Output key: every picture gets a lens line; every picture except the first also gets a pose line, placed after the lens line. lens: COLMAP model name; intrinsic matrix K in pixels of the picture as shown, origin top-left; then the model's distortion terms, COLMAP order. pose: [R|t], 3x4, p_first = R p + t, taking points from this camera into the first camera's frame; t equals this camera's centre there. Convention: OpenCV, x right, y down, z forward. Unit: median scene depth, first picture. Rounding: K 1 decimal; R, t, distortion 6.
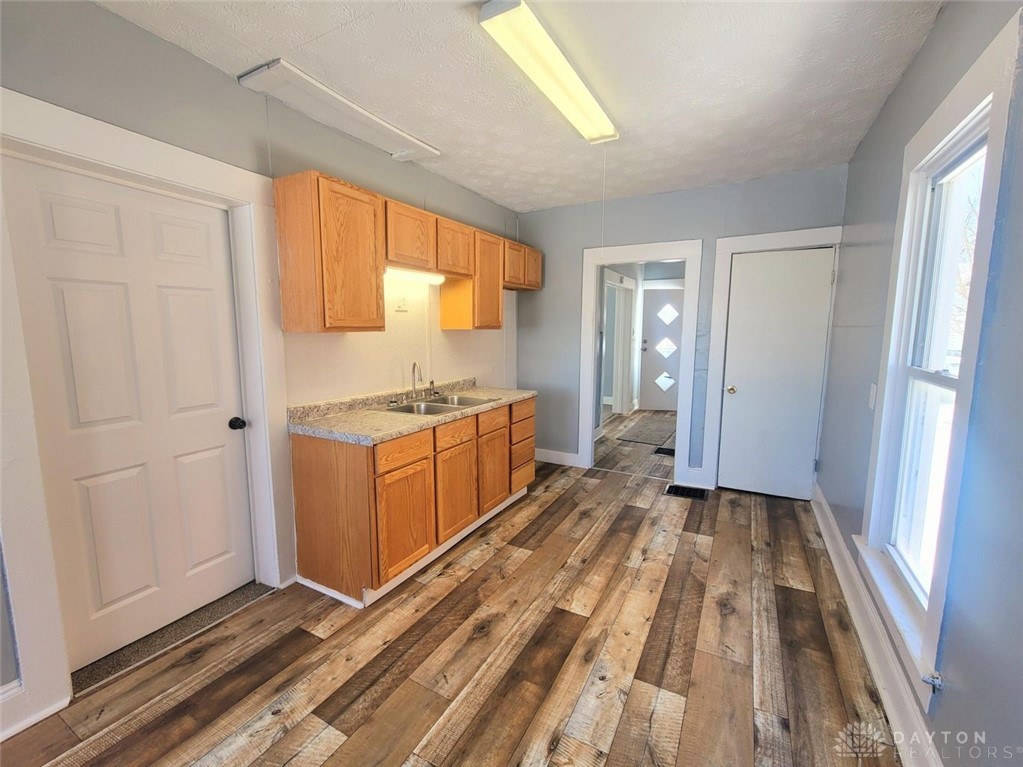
lens RADIAL K [[422.6, 0, 514.3], [0, 422.6, 382.5], [0, 0, 1]] dist [-0.001077, 0.000014]
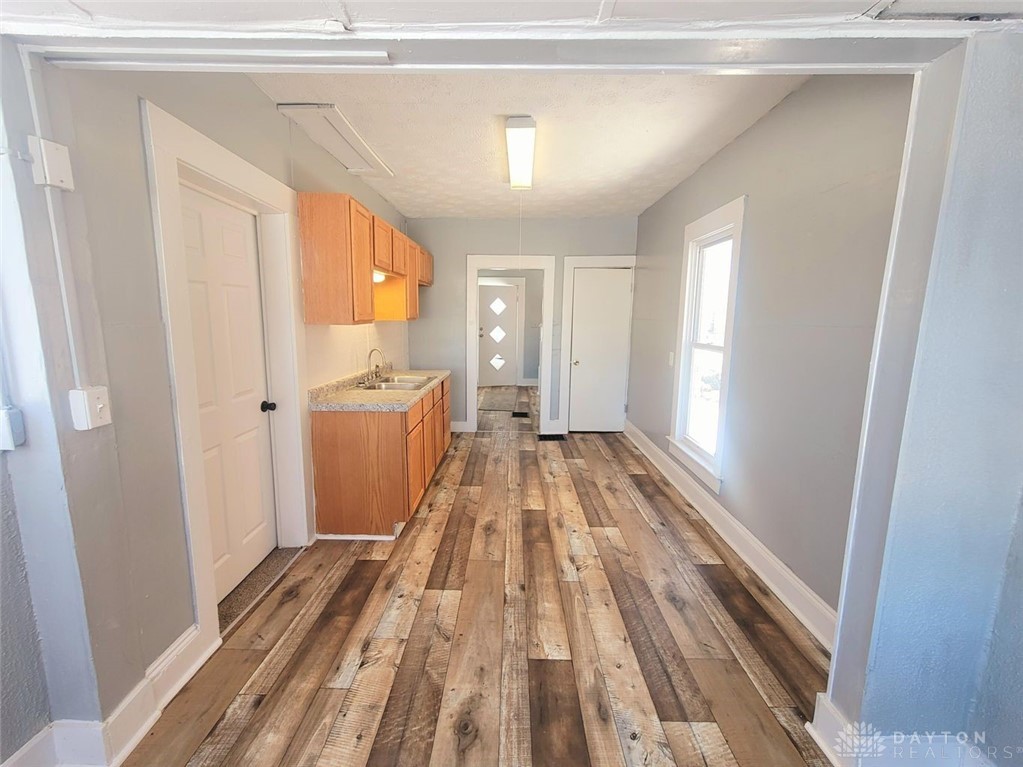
lens RADIAL K [[416.8, 0, 505.9], [0, 416.8, 382.0], [0, 0, 1]] dist [0.000364, 0.000187]
pose [[0.890869, -0.064833, 0.449610, -0.512038], [0.051074, 0.997783, 0.042679, 0.015302], [-0.451380, -0.015058, 0.892205, -0.241576]]
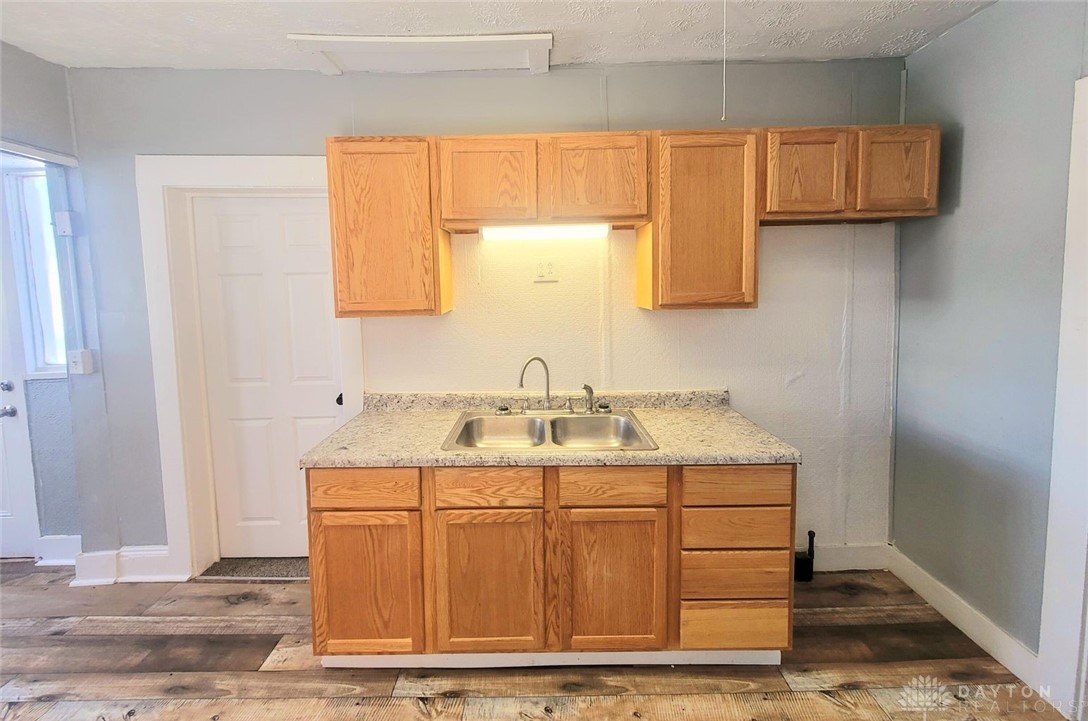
lens RADIAL K [[442.2, 0, 546.3], [0, 442.2, 313.6], [0, 0, 1]] dist [0.001015, 0.000719]
pose [[0.484932, 0.052718, -0.872961, 0.460772], [-0.096487, 0.995313, 0.006509, -0.145728], [0.869213, 0.081073, 0.487746, 0.775943]]
